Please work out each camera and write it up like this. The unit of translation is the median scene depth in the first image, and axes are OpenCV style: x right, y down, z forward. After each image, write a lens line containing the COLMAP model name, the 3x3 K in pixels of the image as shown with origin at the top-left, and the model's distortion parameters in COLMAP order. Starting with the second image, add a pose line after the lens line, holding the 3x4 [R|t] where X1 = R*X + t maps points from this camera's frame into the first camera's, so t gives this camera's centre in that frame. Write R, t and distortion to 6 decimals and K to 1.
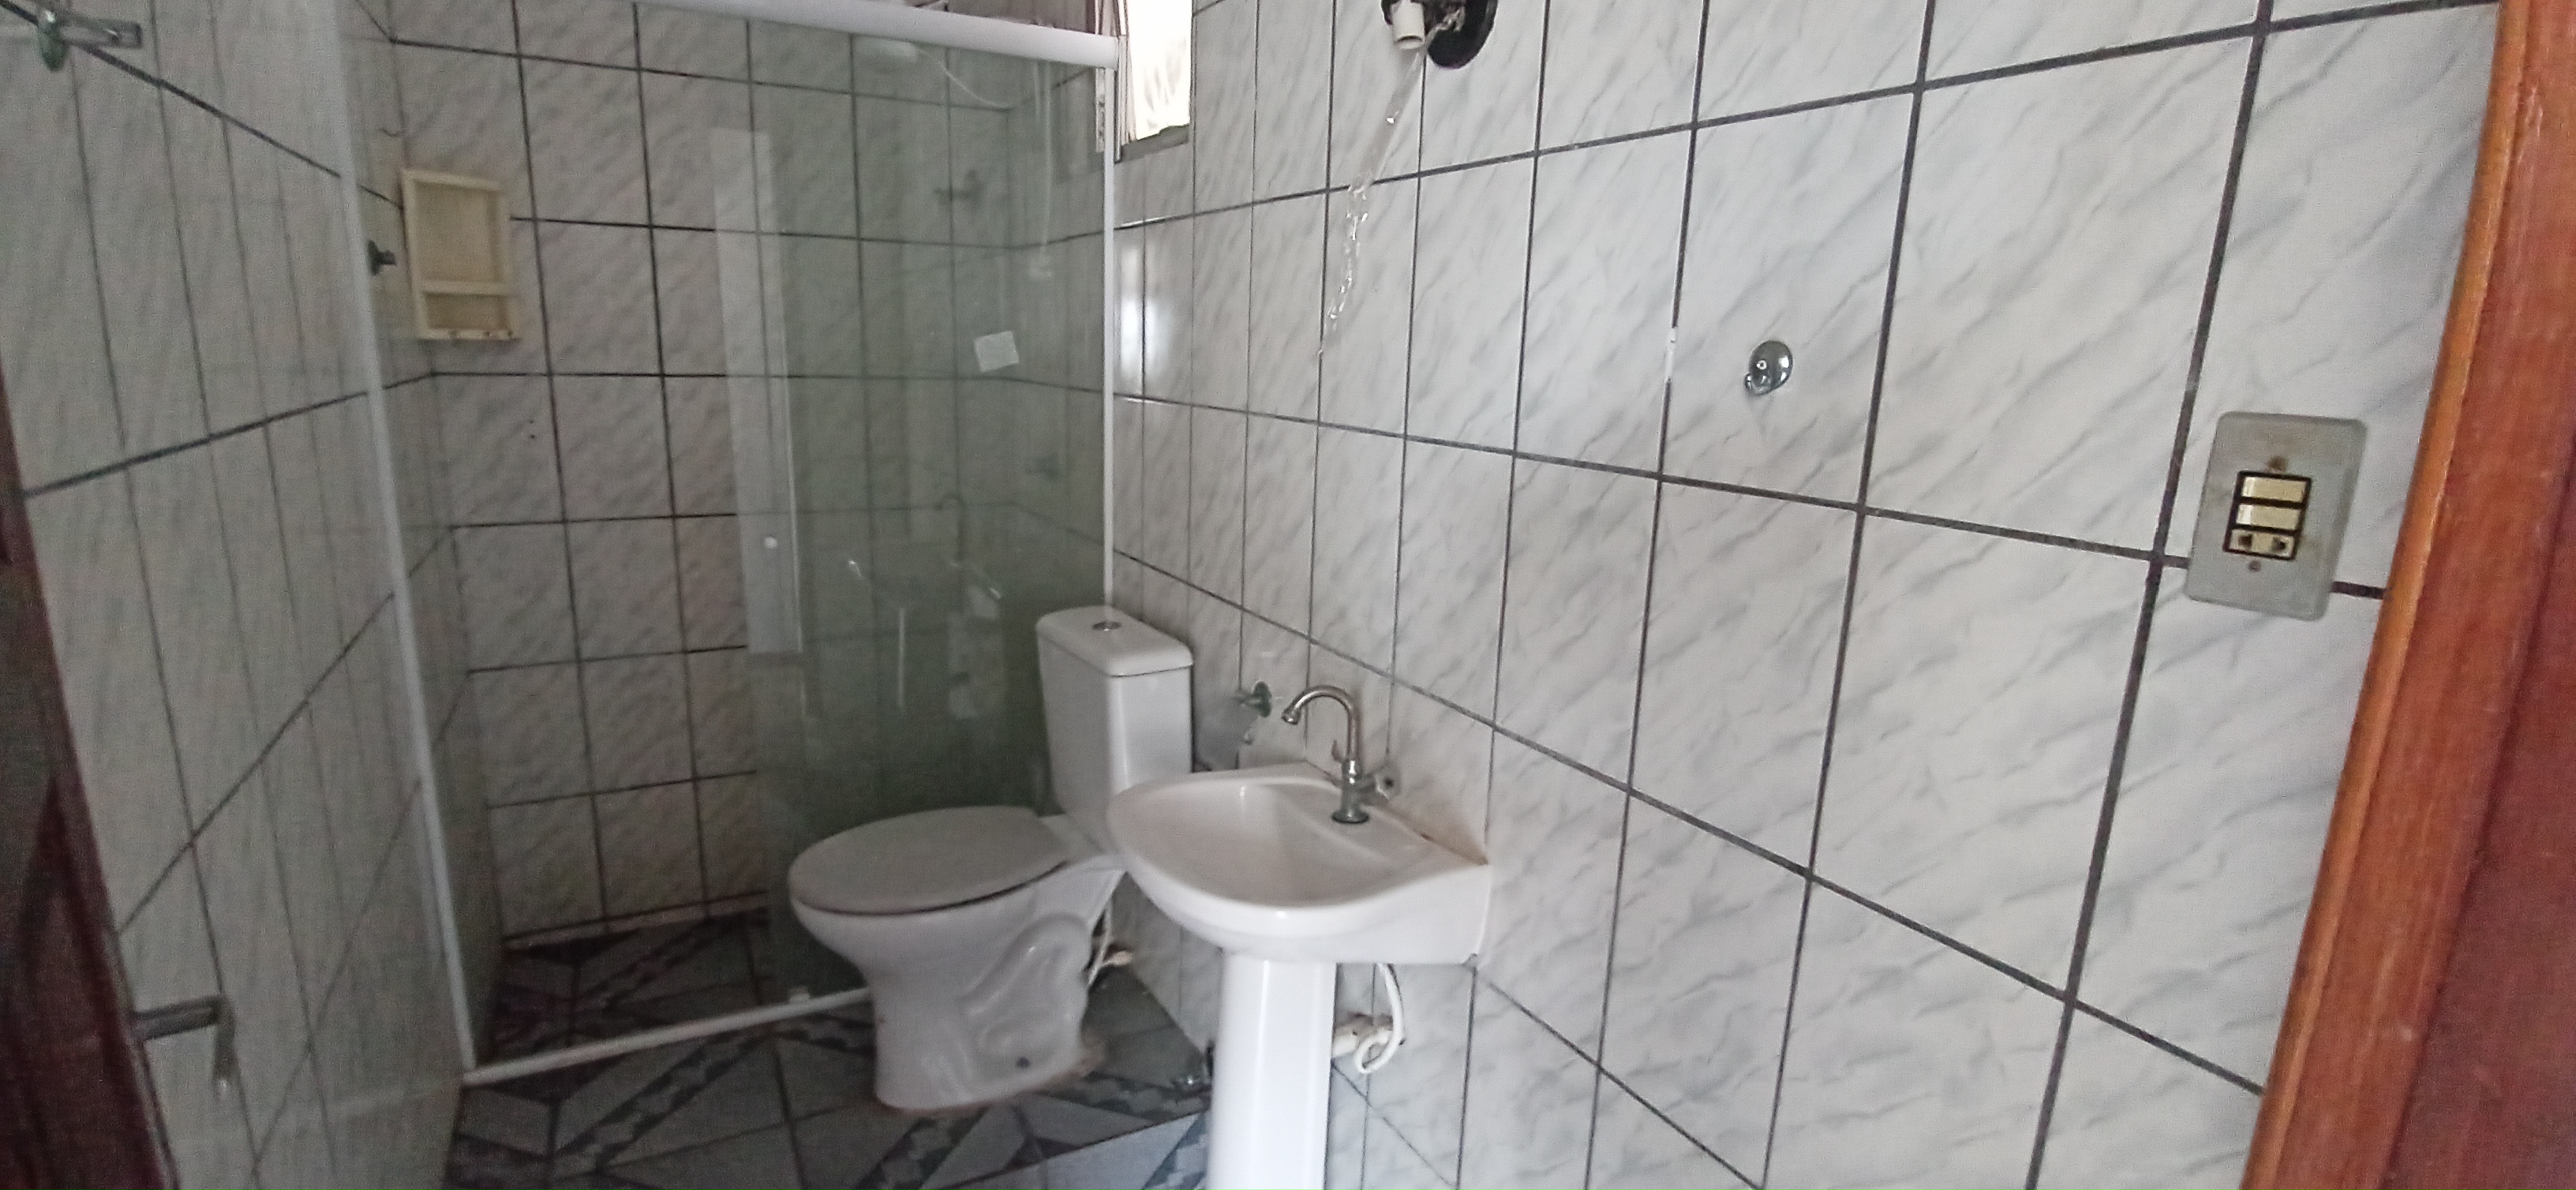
lens RADIAL K [[1176.6, 0, 1281.9], [0, 1176.6, 605.6], [0, 0, 1]] dist [-0.020809, 0.008168]
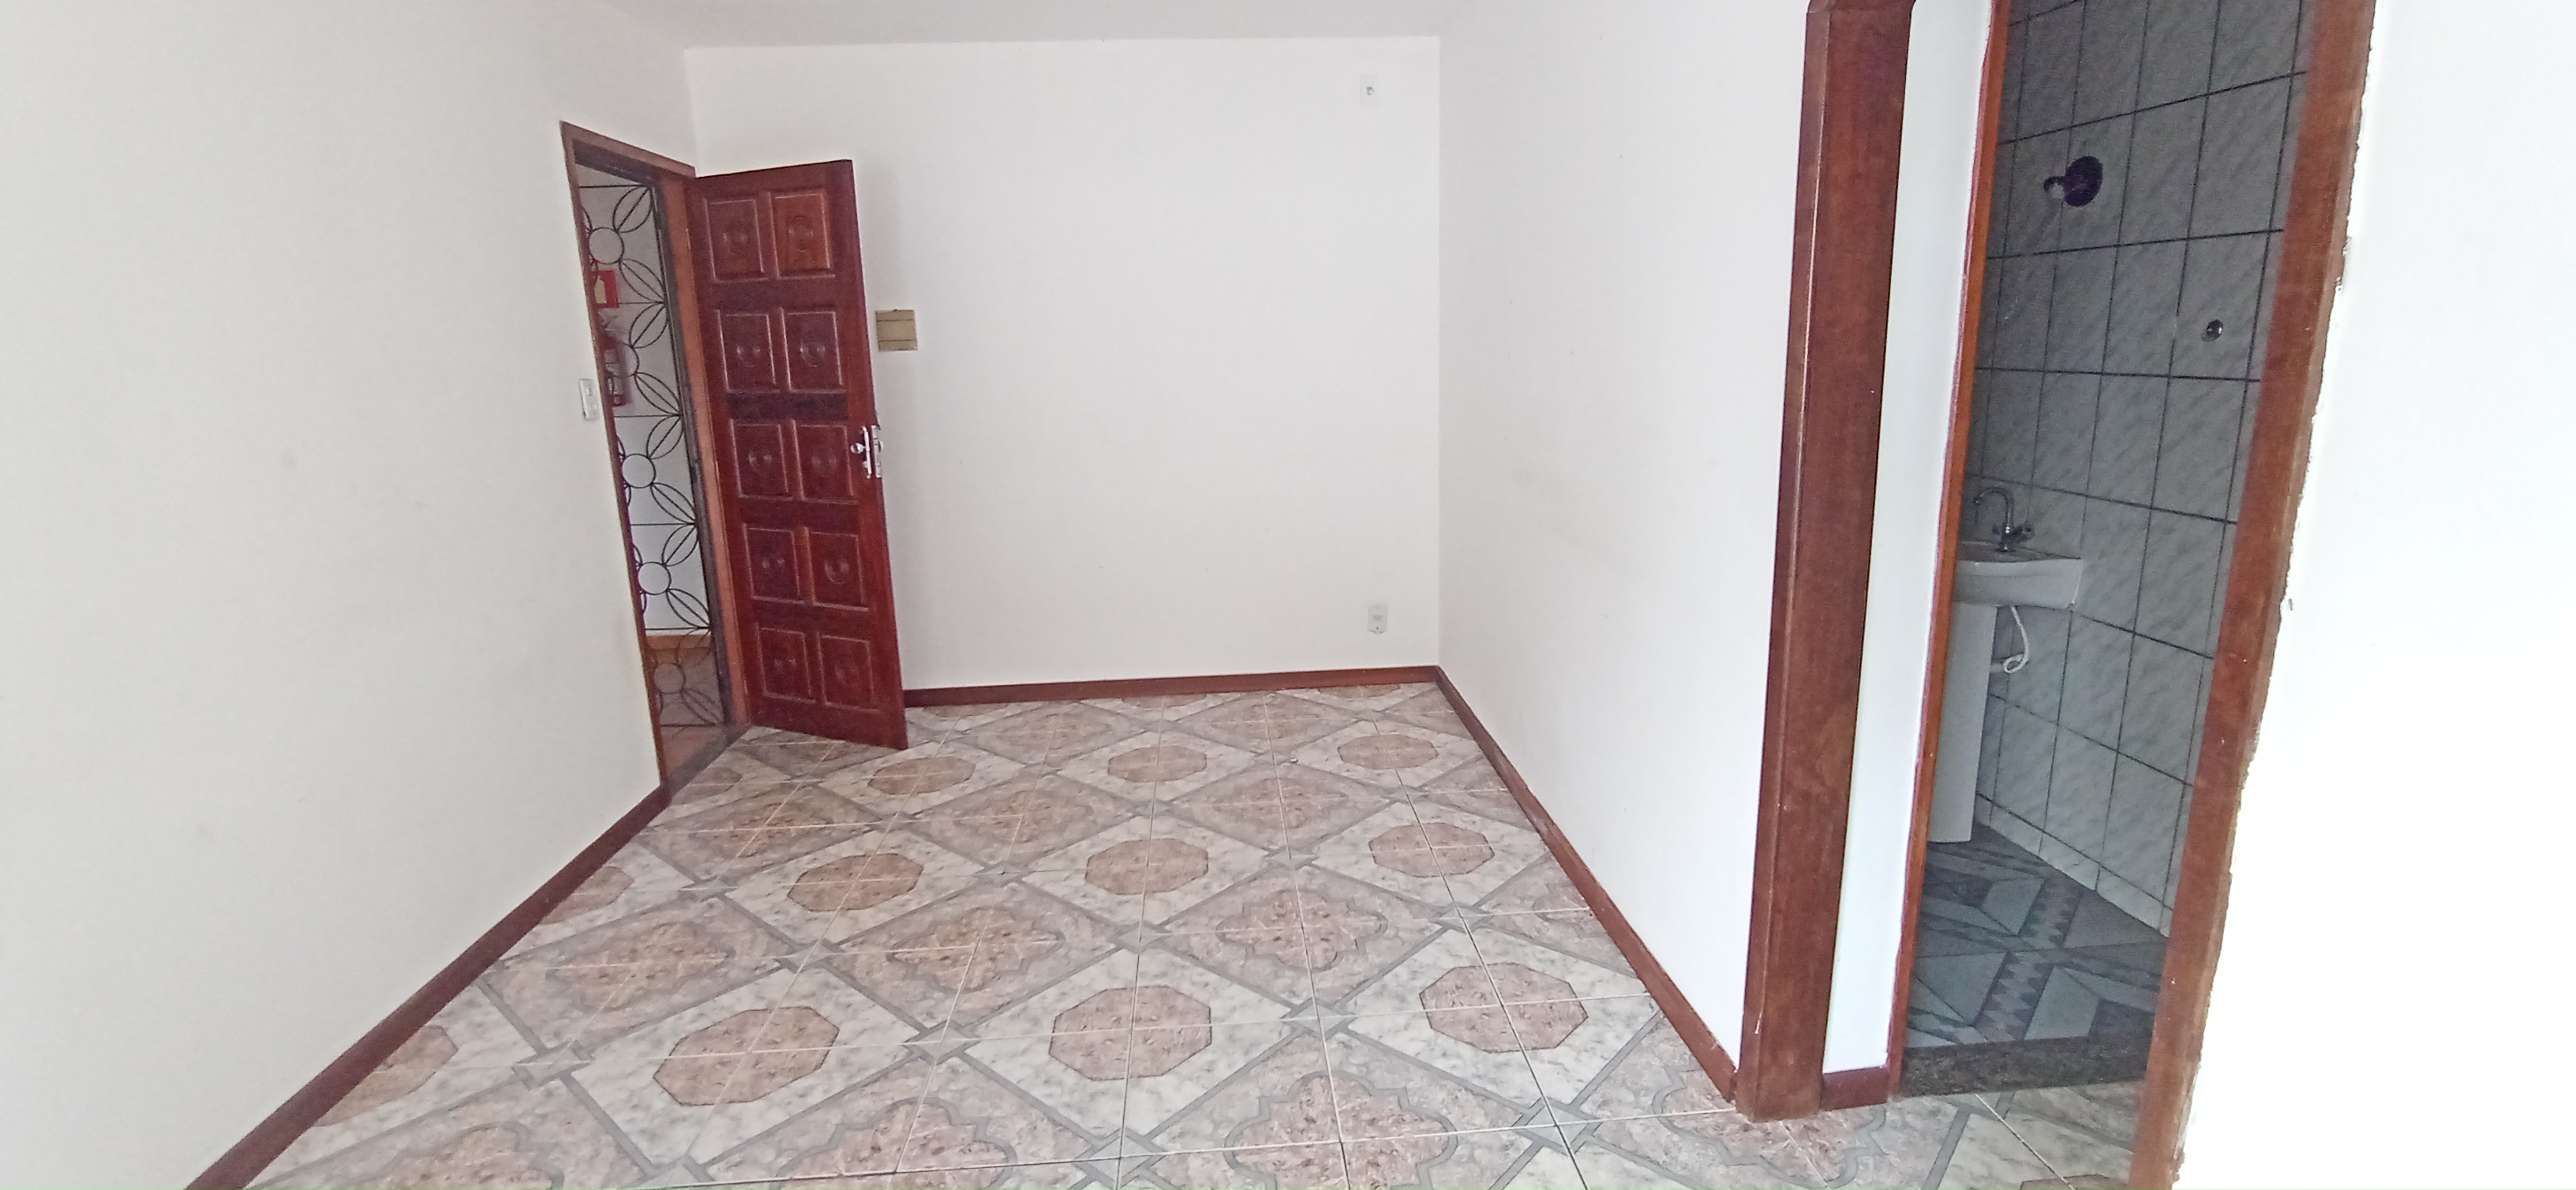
lens RADIAL K [[1176.6, 0, 1281.9], [0, 1176.6, 605.6], [0, 0, 1]] dist [-0.020809, 0.008168]
pose [[0.907332, 0.038802, -0.418620, -0.277538], [-0.036924, 0.999239, 0.012589, 0.344243], [0.418789, 0.004035, 0.908074, -1.689773]]
